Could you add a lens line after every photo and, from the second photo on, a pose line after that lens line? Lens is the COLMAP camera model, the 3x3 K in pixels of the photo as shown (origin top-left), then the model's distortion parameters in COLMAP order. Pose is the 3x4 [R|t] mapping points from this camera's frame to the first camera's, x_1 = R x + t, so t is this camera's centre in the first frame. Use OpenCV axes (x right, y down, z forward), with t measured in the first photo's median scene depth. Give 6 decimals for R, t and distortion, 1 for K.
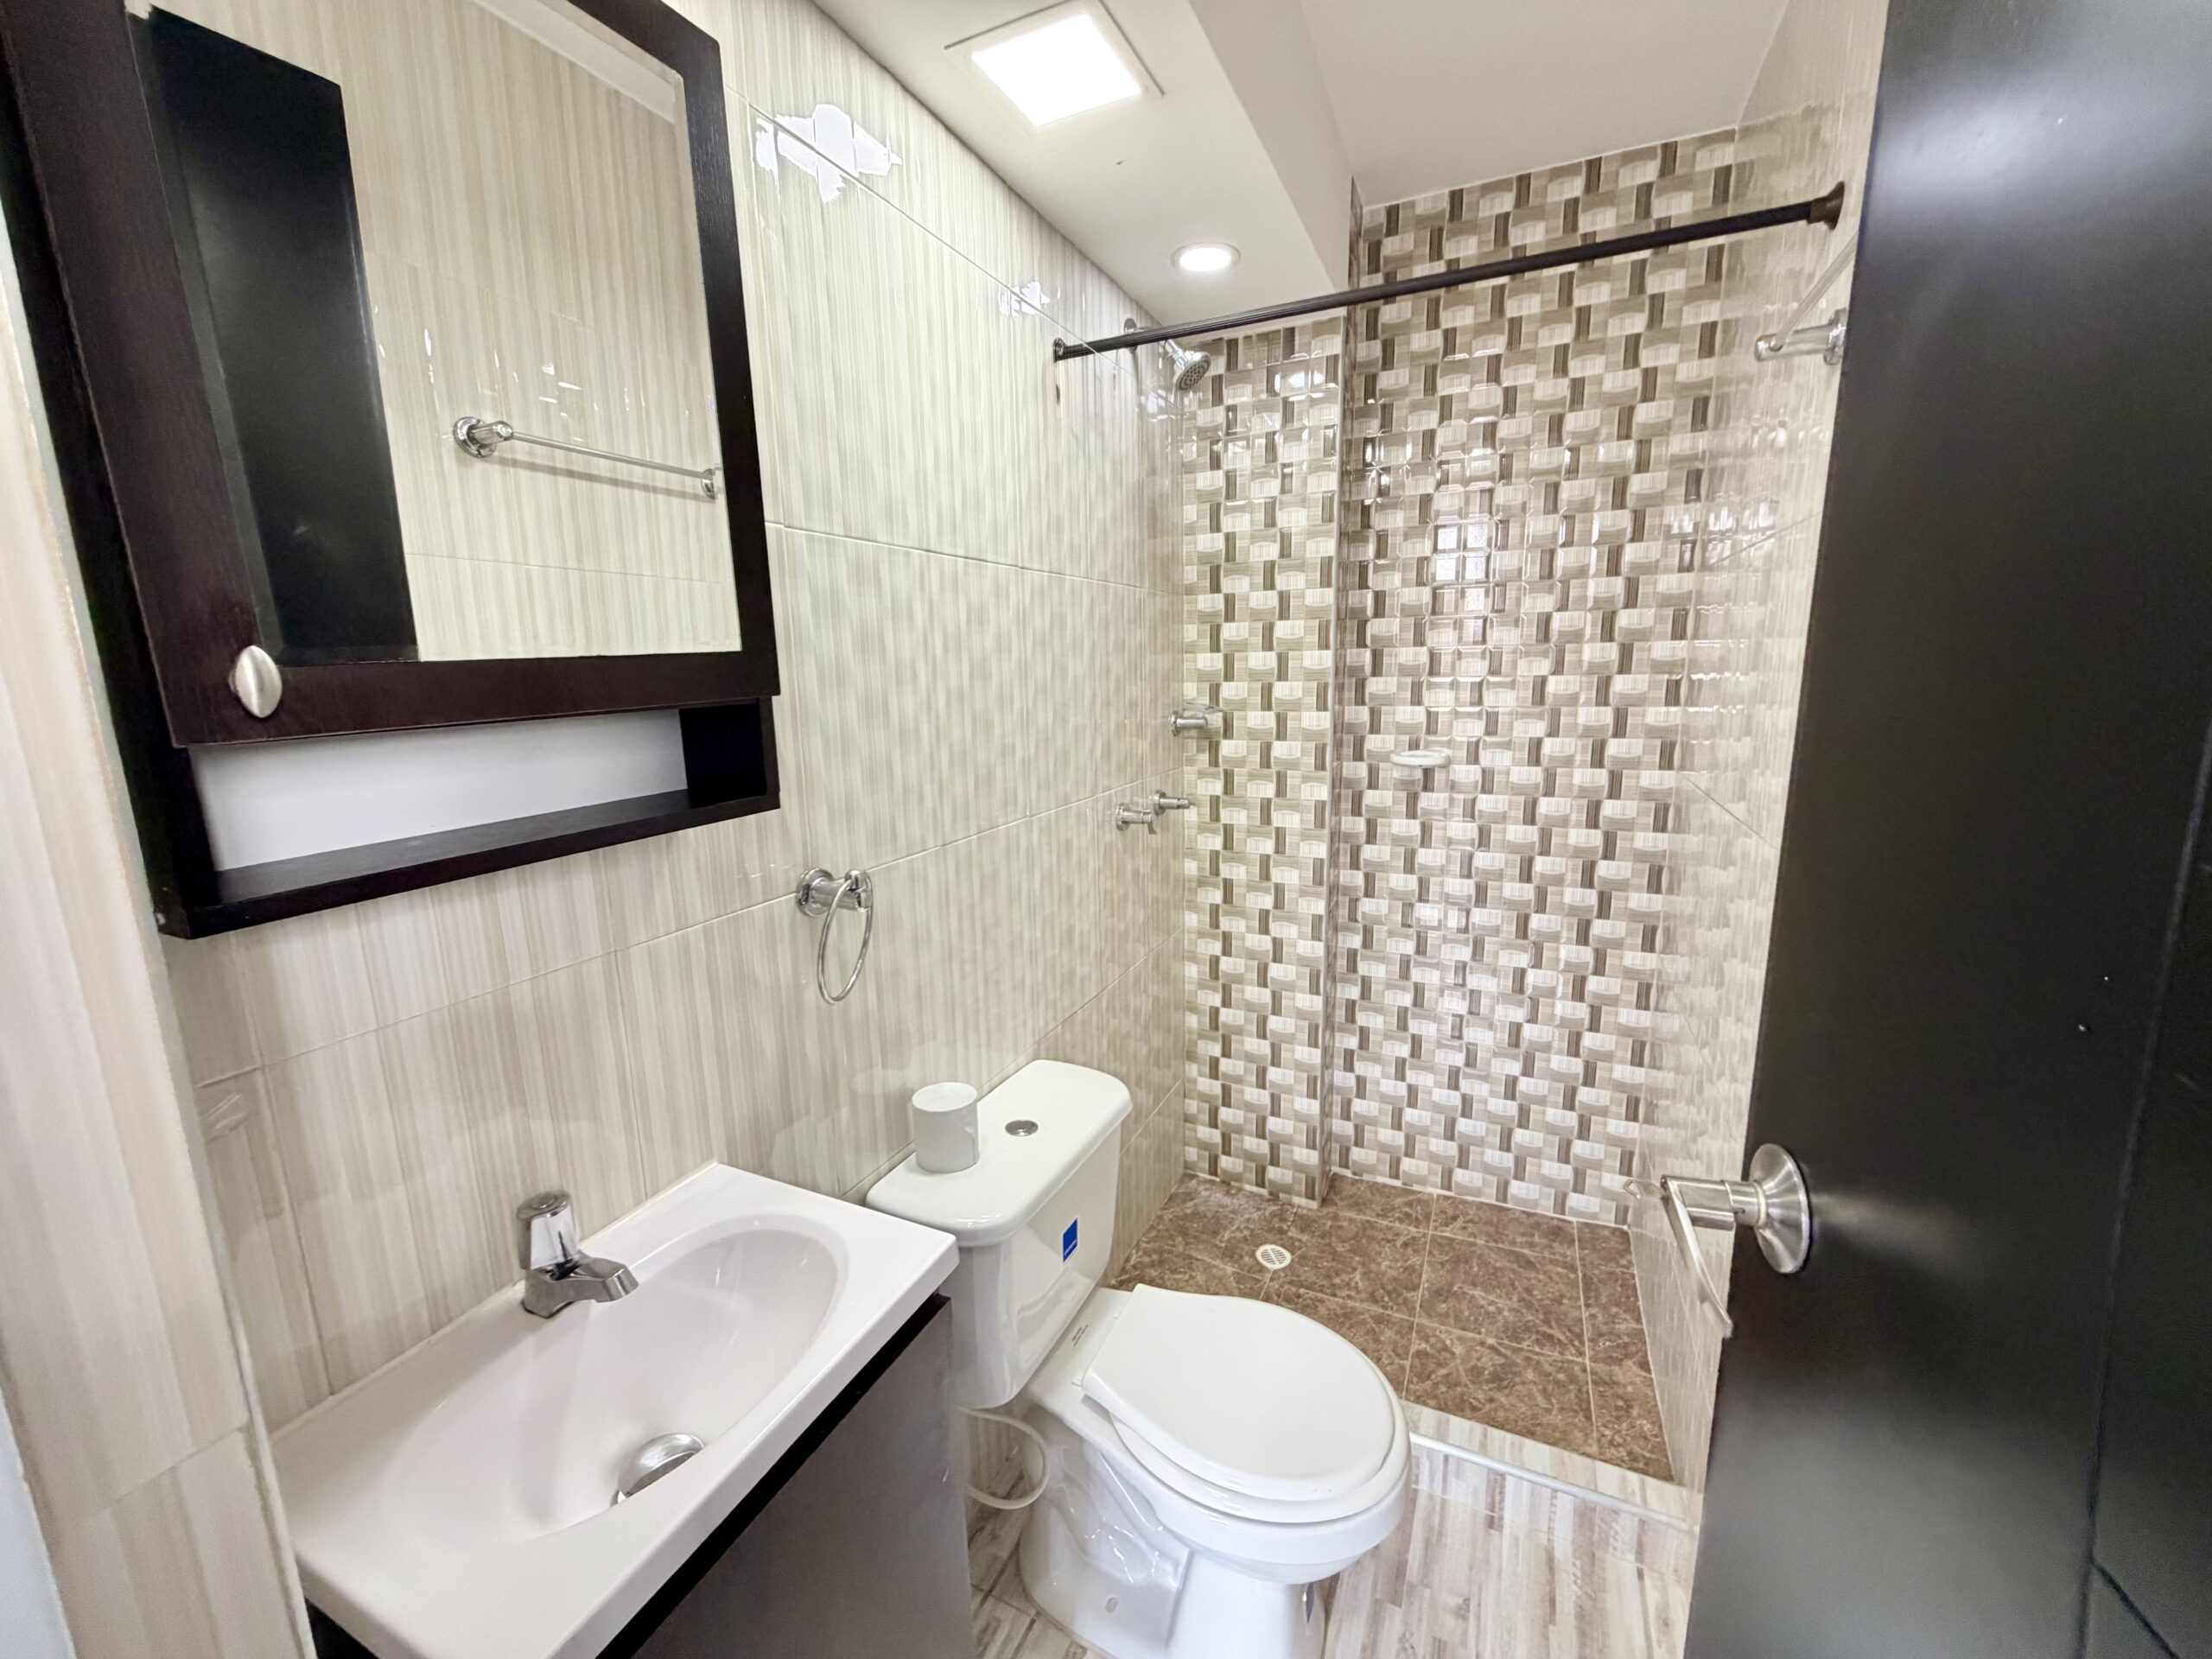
lens RADIAL K [[876.7, 0, 1099.7], [0, 876.7, 833.6], [0, 0, 1]] dist [0.018984, -0.000286]
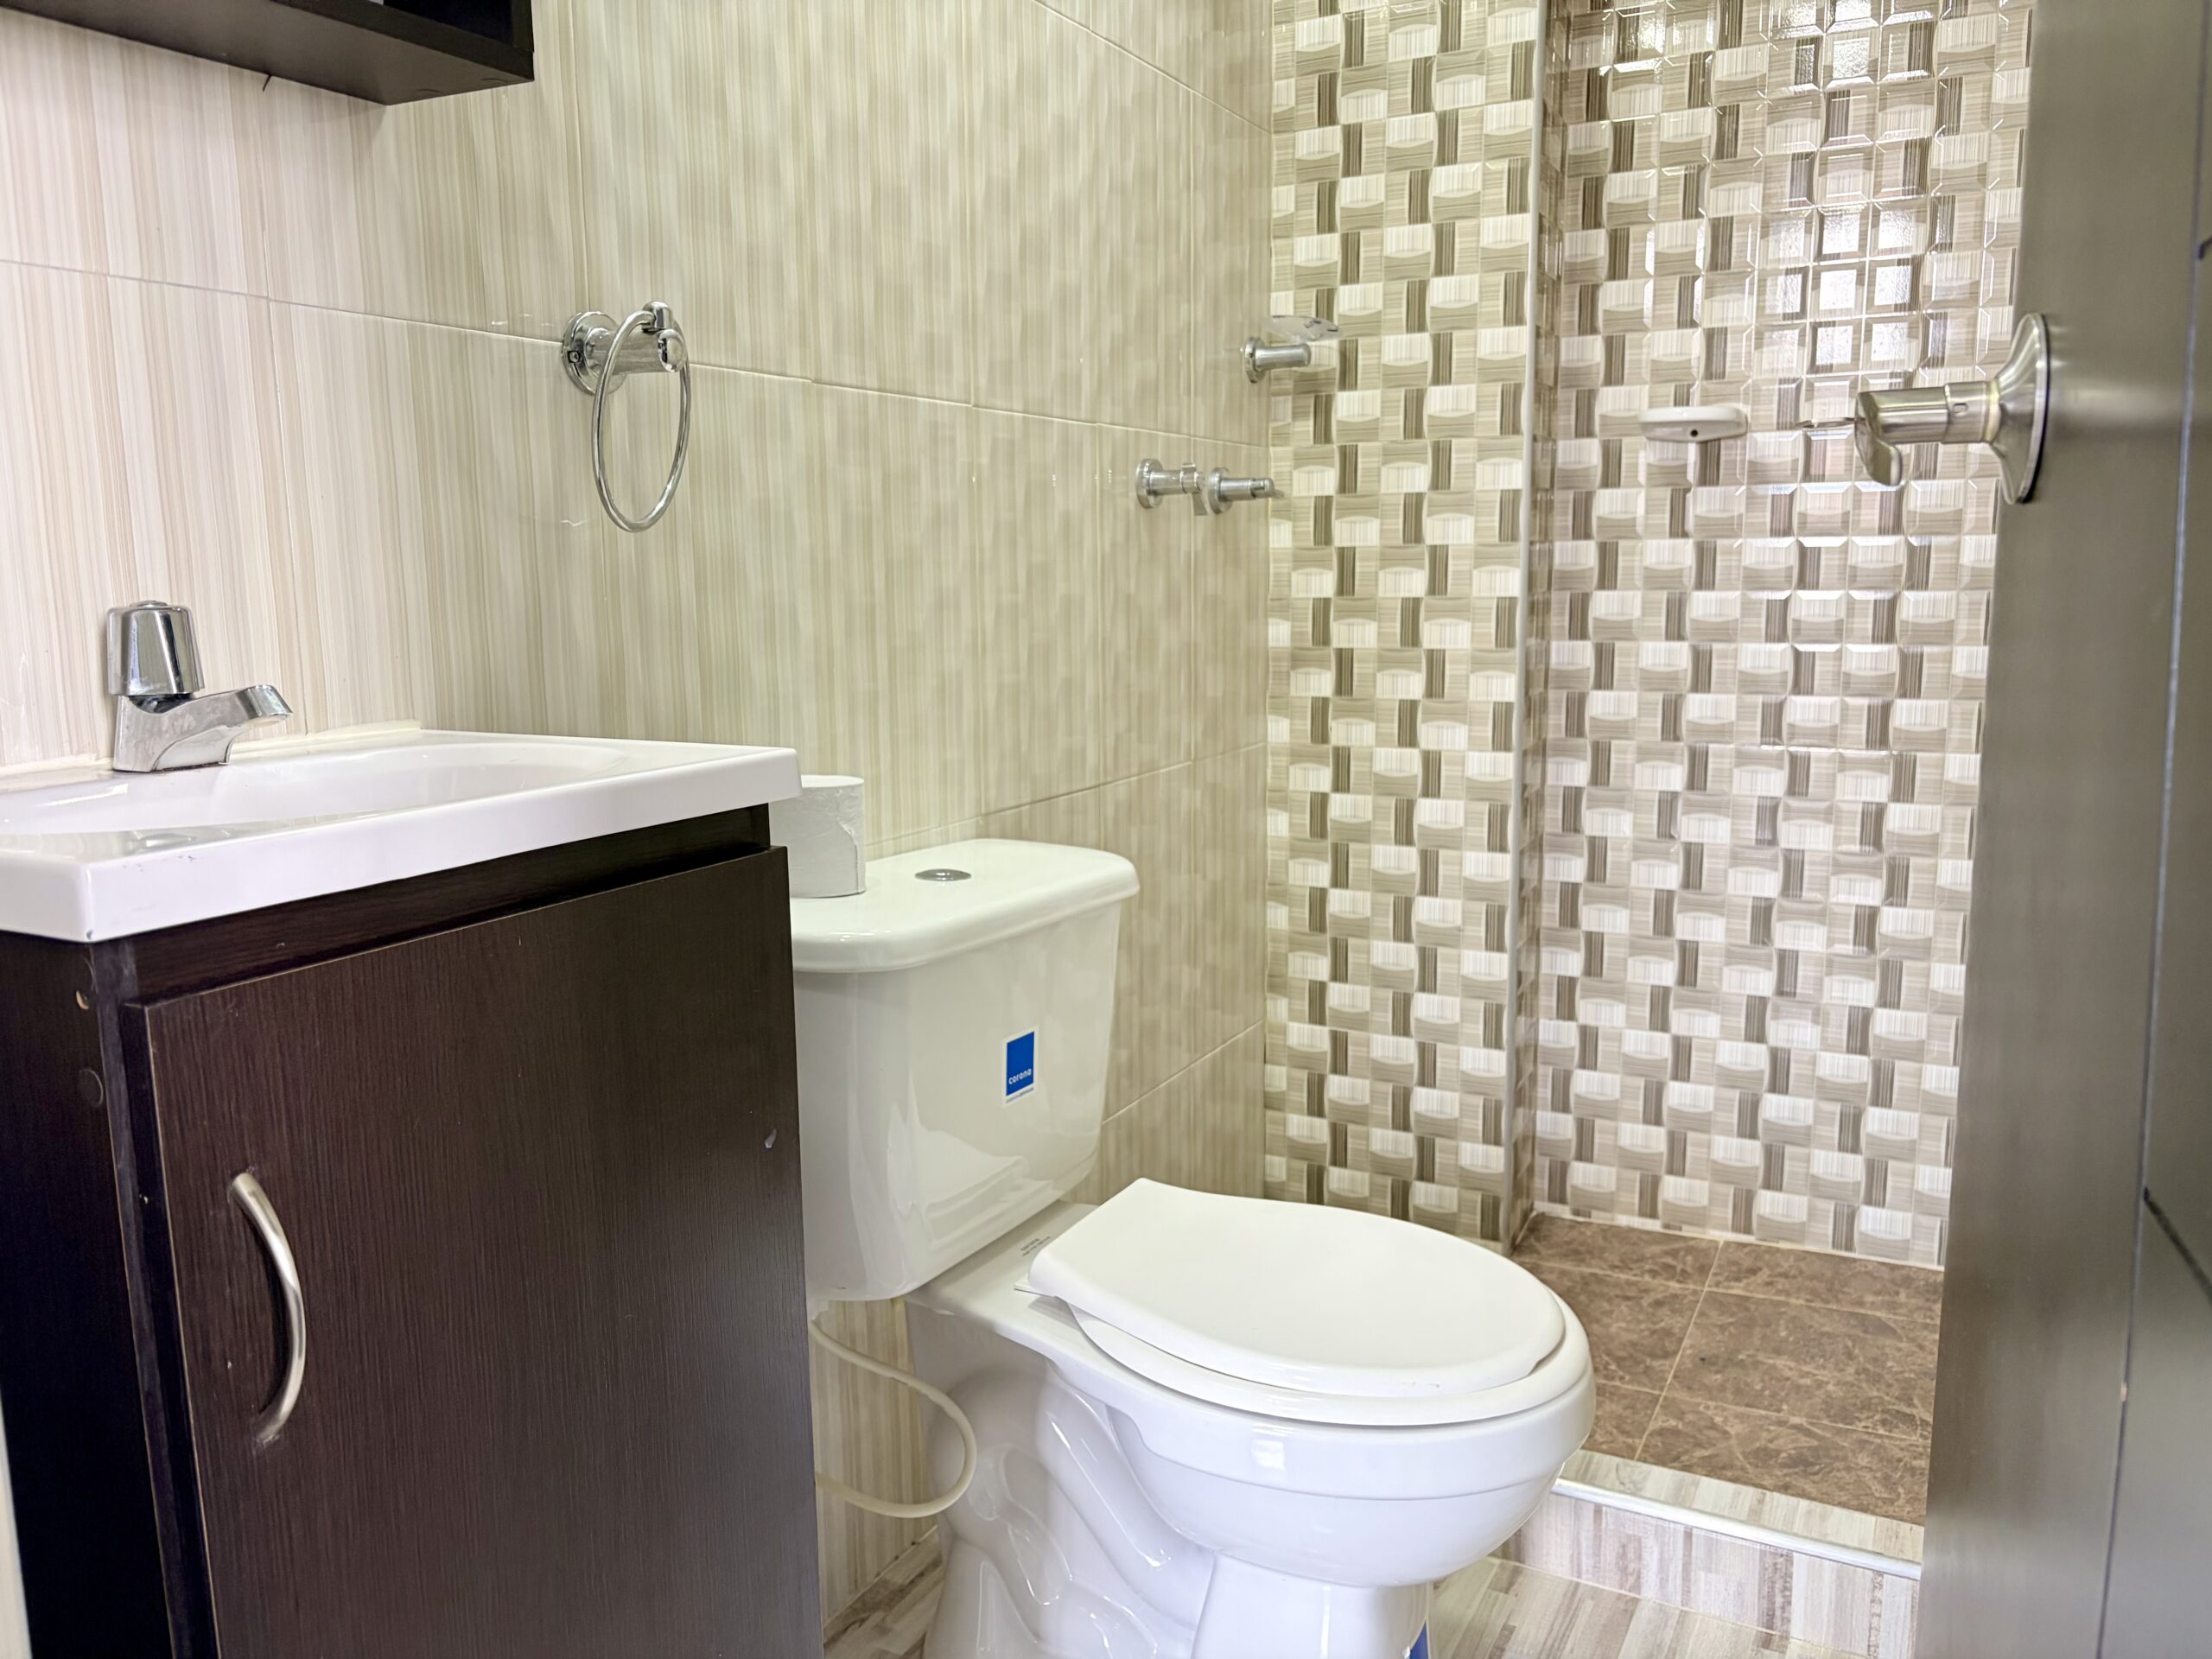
lens RADIAL K [[1679.7, 0, 1110.3], [0, 1679.7, 825.7], [0, 0, 1]] dist [0.049133, -0.055683]
pose [[0.999215, 0.017393, -0.035603, 0.038936], [-0.018564, 0.999289, -0.032830, 0.209802], [0.035007, 0.033465, 0.998827, -0.069214]]
